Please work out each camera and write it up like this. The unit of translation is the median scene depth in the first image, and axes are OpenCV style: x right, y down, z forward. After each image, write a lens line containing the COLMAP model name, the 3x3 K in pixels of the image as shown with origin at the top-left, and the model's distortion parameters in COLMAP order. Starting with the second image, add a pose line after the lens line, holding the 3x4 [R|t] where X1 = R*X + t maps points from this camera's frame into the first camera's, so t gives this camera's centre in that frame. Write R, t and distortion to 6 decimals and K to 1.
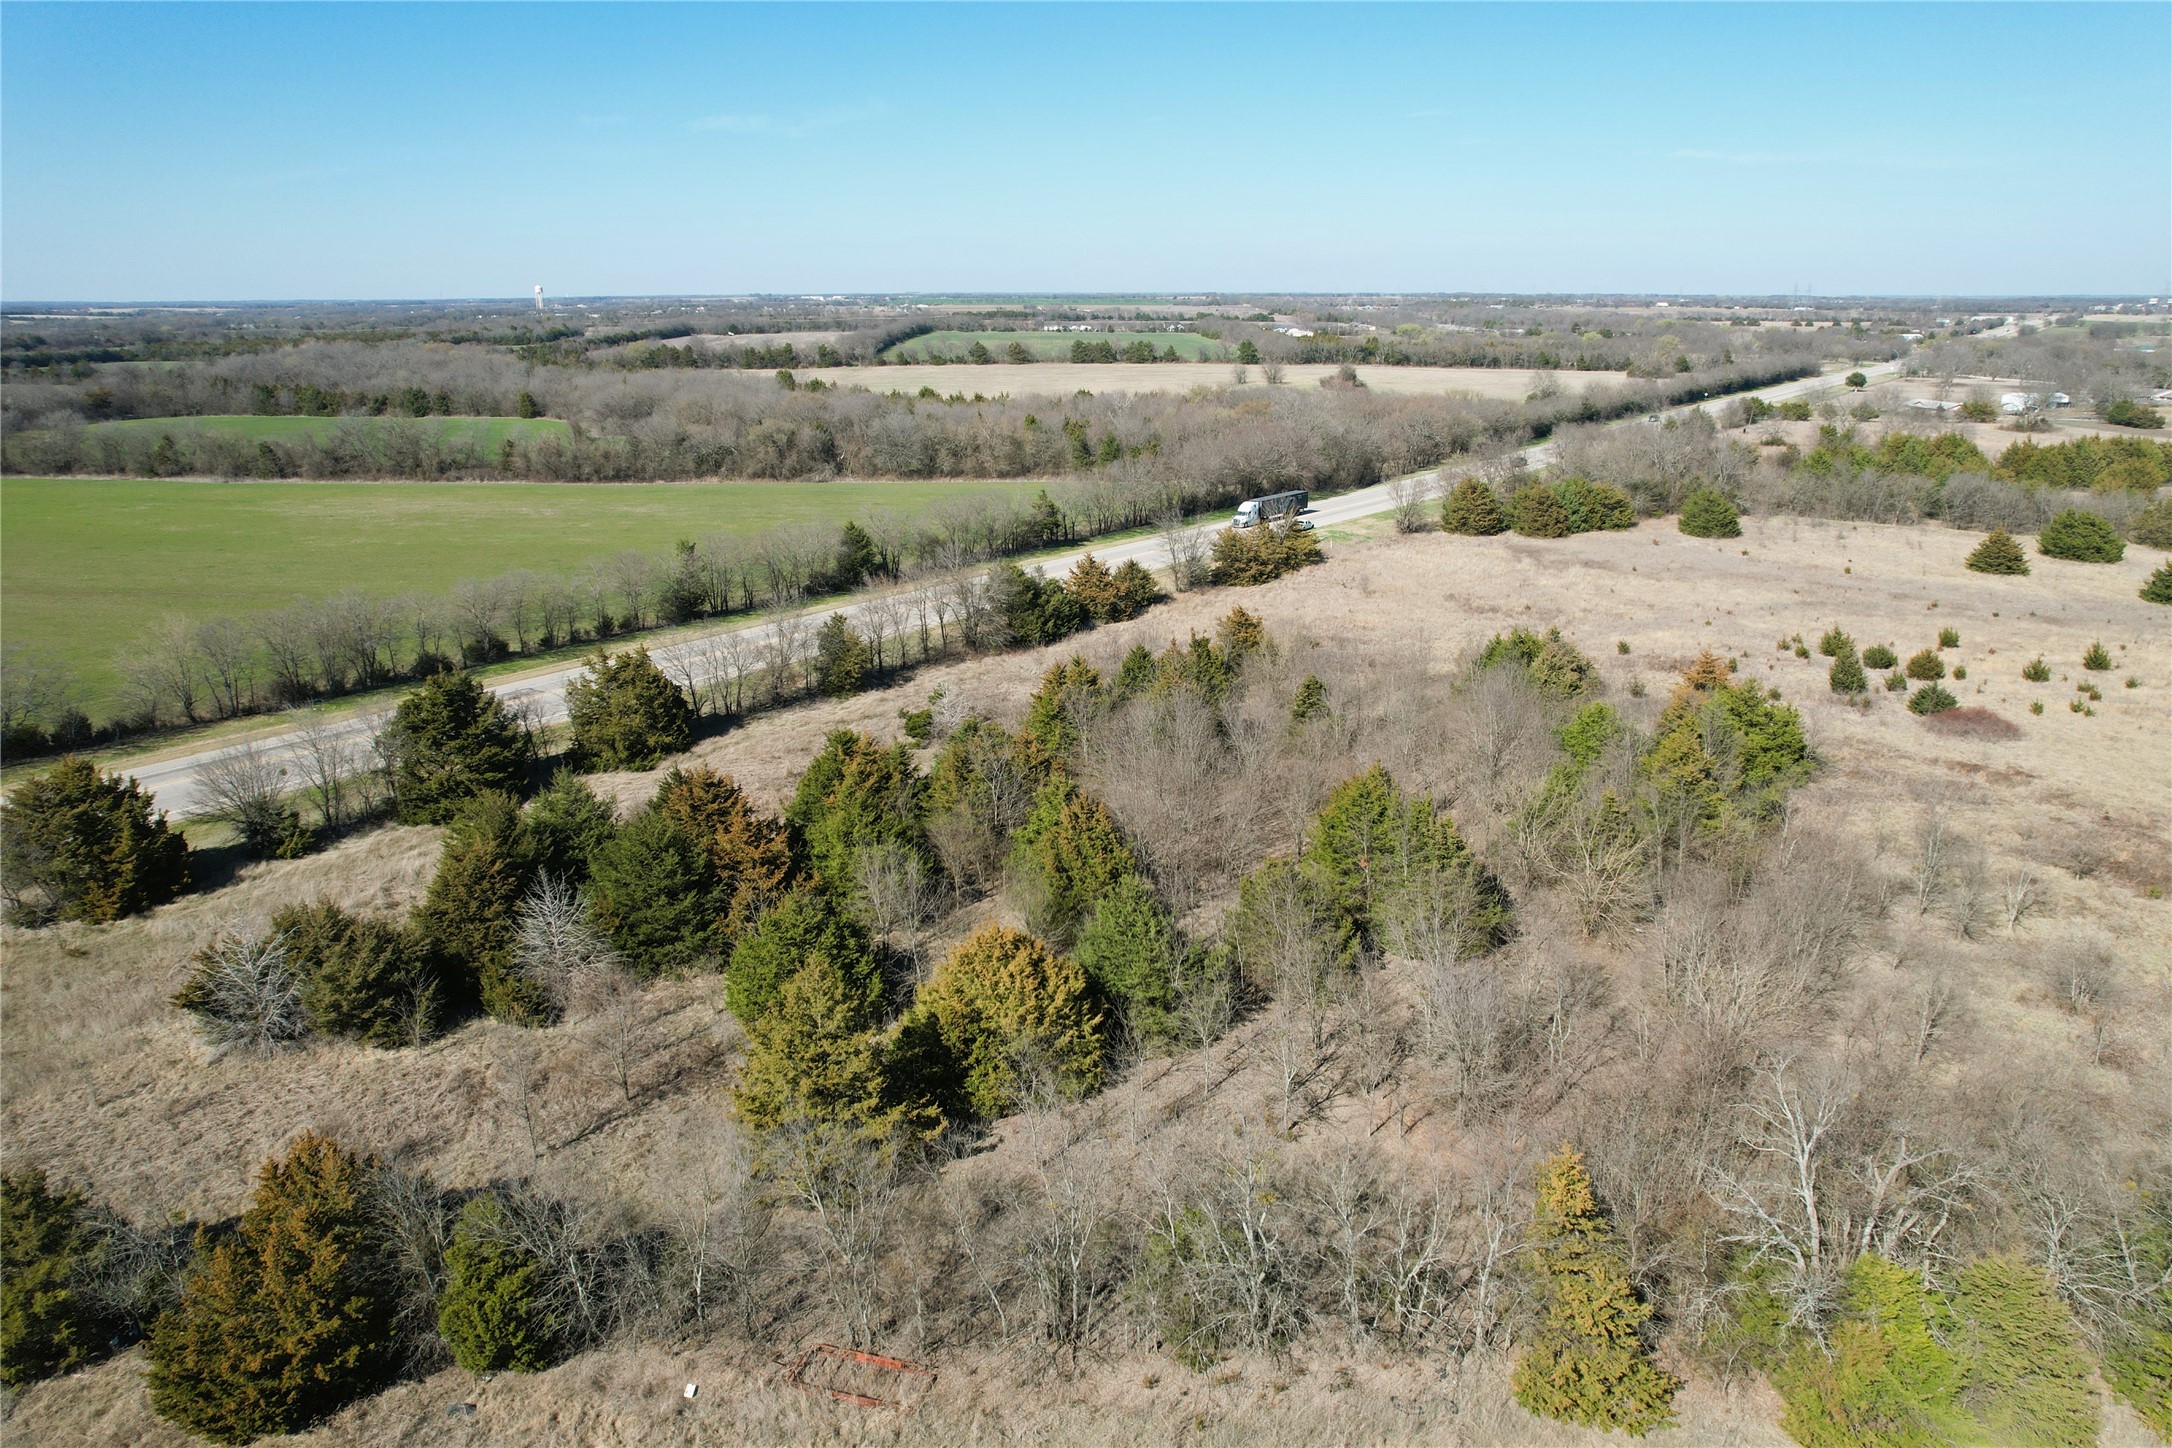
lens RADIAL K [[1385.8, 0, 1095.8], [0, 1385.8, 729.1], [0, 0, 1]] dist [-0.083321, 0.077818]
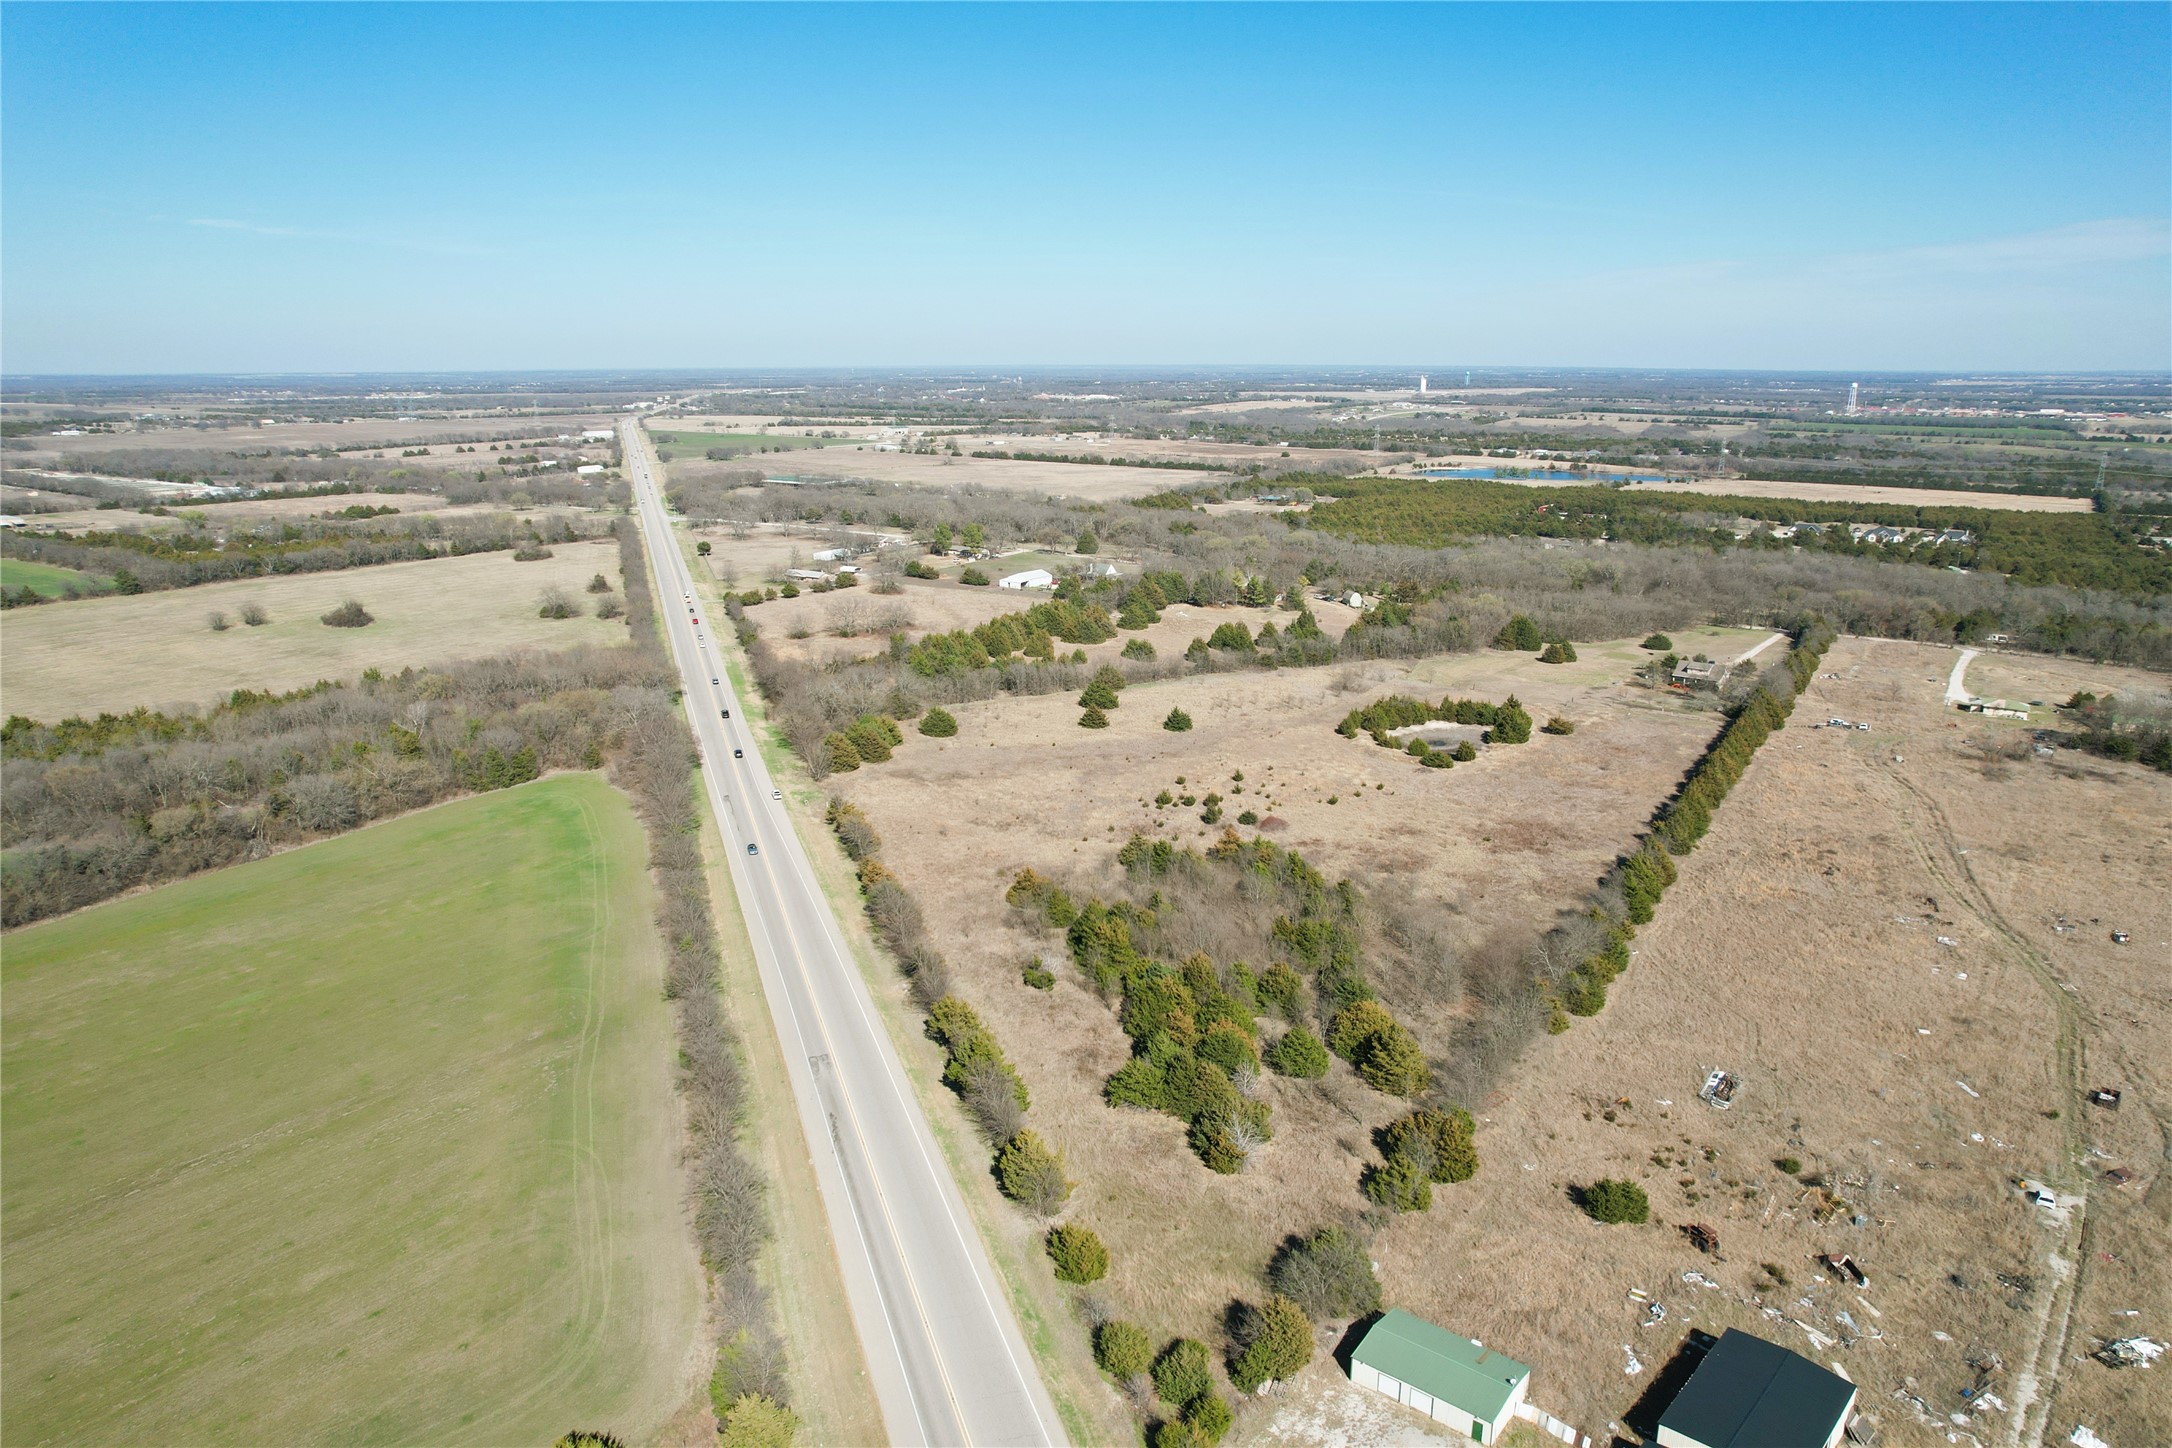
lens RADIAL K [[1385.8, 0, 1095.8], [0, 1385.8, 729.1], [0, 0, 1]] dist [-0.083321, 0.077818]
pose [[0.550943, -0.214105, 0.806611, -0.777411], [0.252700, 0.963955, 0.083268, -0.238228], [-0.795364, 0.157955, 0.585189, -0.111315]]
